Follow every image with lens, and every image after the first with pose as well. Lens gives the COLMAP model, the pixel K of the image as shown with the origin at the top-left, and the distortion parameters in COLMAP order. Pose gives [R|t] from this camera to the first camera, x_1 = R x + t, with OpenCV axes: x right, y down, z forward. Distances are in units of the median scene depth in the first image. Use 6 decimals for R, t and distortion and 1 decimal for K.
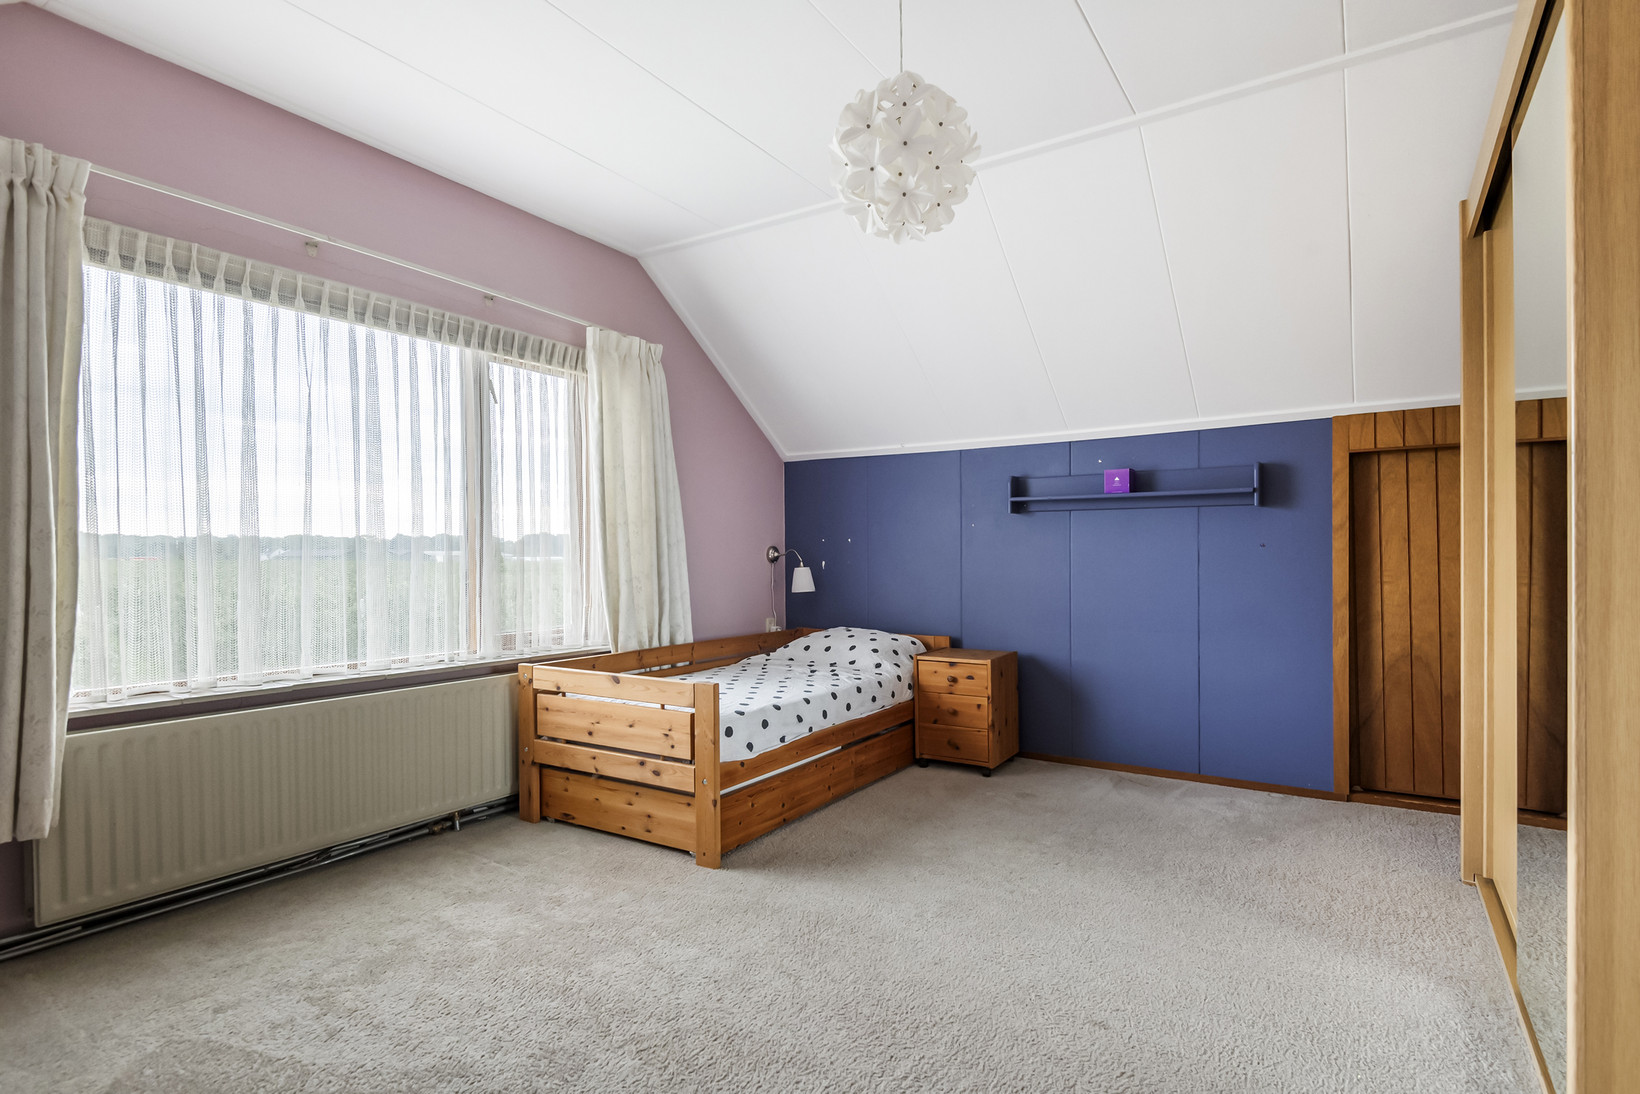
lens RADIAL K [[816.7, 0, 830.4], [0, 816.7, 552.4], [0, 0, 1]] dist [-0.001275, -0.007924]
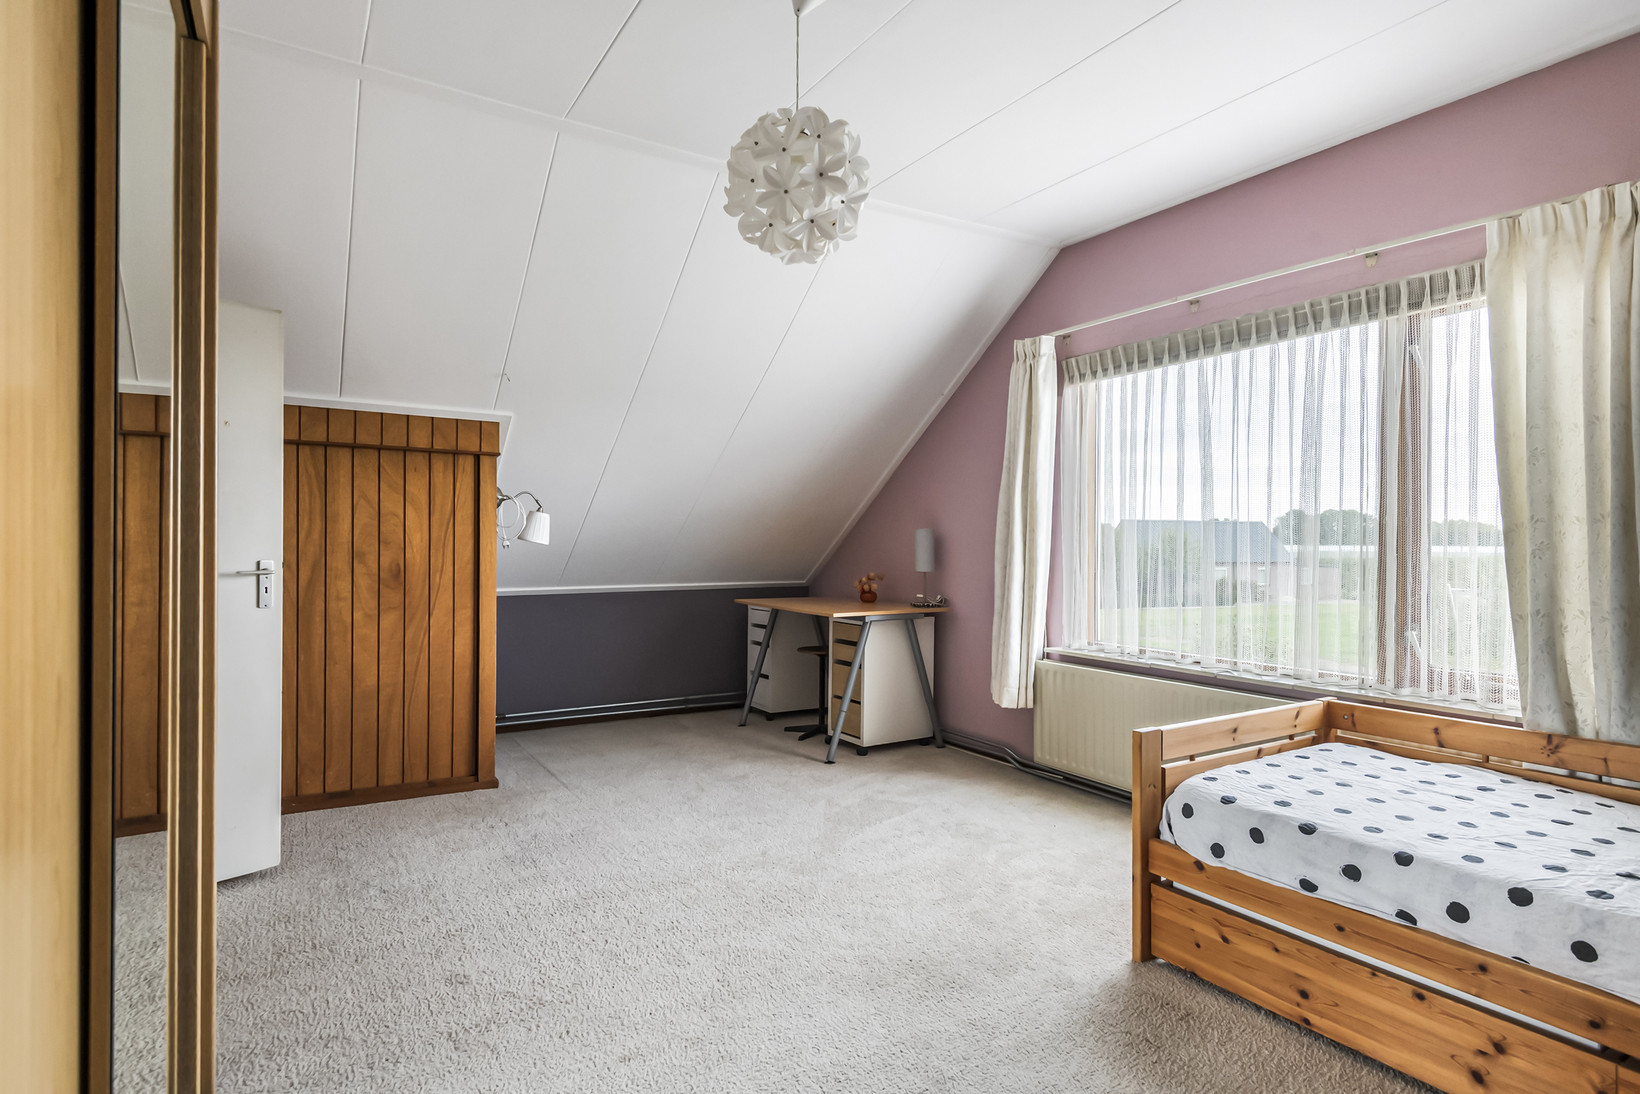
lens RADIAL K [[865.2, 0, 829.2], [0, 865.2, 553.4], [0, 0, 1]] dist [-0.032487, -0.003021]
pose [[-0.445905, 0.005616, -0.895063, 0.605444], [-0.002229, 0.999970, 0.007384, -0.014951], [0.895078, 0.005288, -0.445879, 0.898955]]
